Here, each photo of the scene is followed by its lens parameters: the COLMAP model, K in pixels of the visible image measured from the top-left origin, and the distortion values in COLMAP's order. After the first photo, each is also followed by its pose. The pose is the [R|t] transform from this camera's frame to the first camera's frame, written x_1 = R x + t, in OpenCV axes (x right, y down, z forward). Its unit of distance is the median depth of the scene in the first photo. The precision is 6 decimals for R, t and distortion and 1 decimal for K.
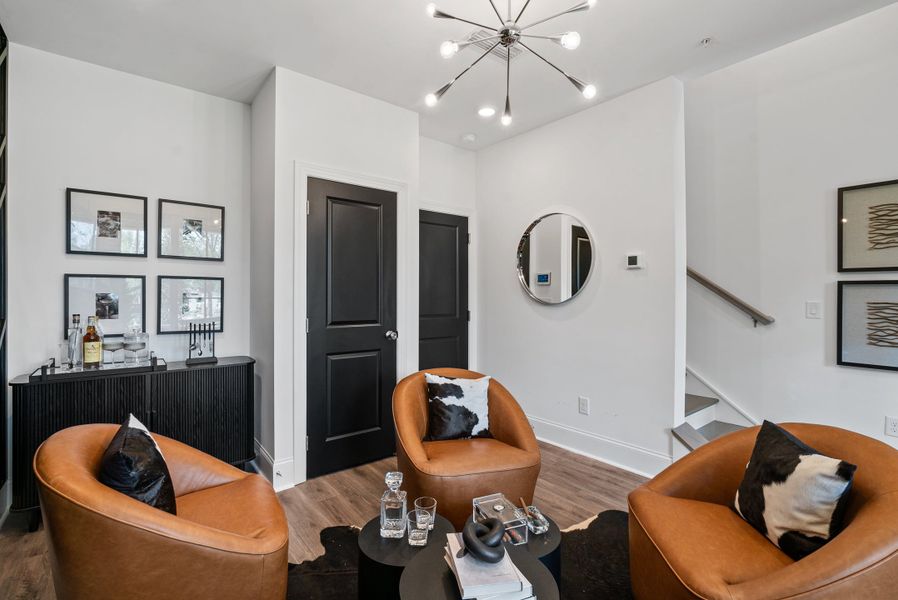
lens RADIAL K [[410.1, 0, 448.2], [0, 410.1, 294.5], [0, 0, 1]] dist [-0.009150, 0.002516]
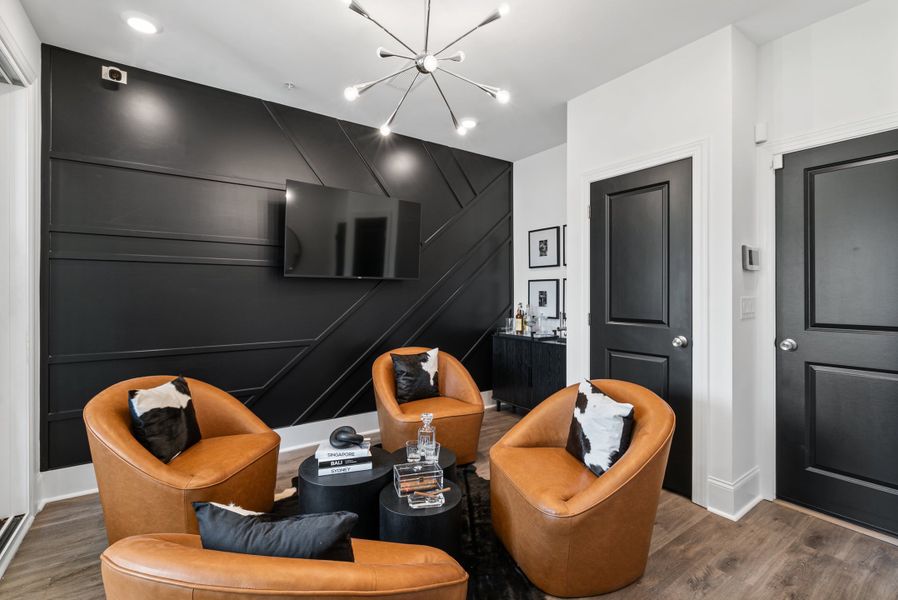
lens RADIAL K [[410.1, 0, 443.3], [0, 410.1, 294.6], [0, 0, 1]] dist [-0.009150, 0.002516]
pose [[-0.070611, 0.002200, -0.997502, 0.795539], [0.002435, 0.999995, 0.002033, 0.007326], [0.997501, -0.002286, -0.070616, 0.701922]]
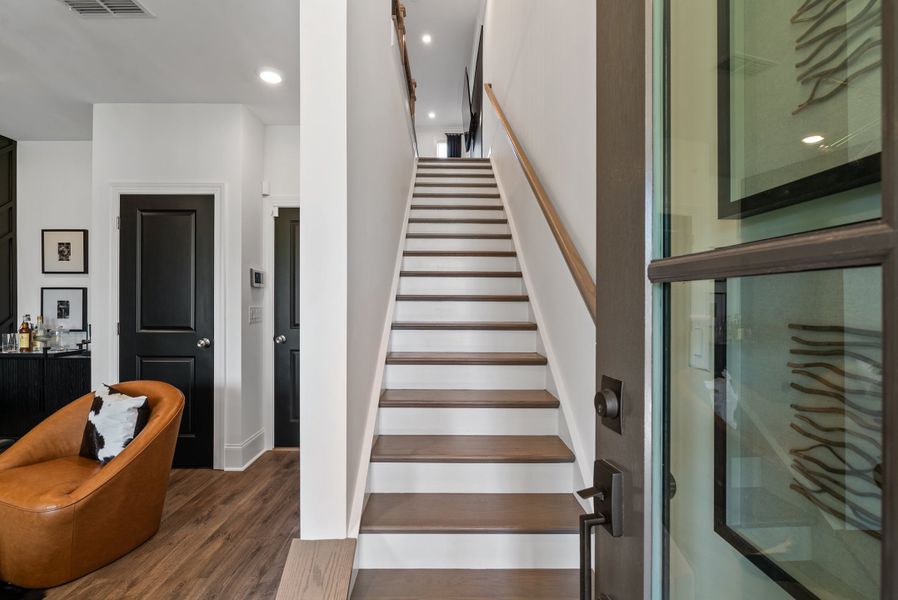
lens RADIAL K [[410.1, 0, 451.7], [0, 410.1, 306.2], [0, 0, 1]] dist [-0.009150, 0.002516]
pose [[0.784272, 0.004131, -0.620404, 1.076115], [-0.001602, 0.999988, 0.004634, 0.008069], [0.620416, -0.002641, 0.784269, 0.706722]]
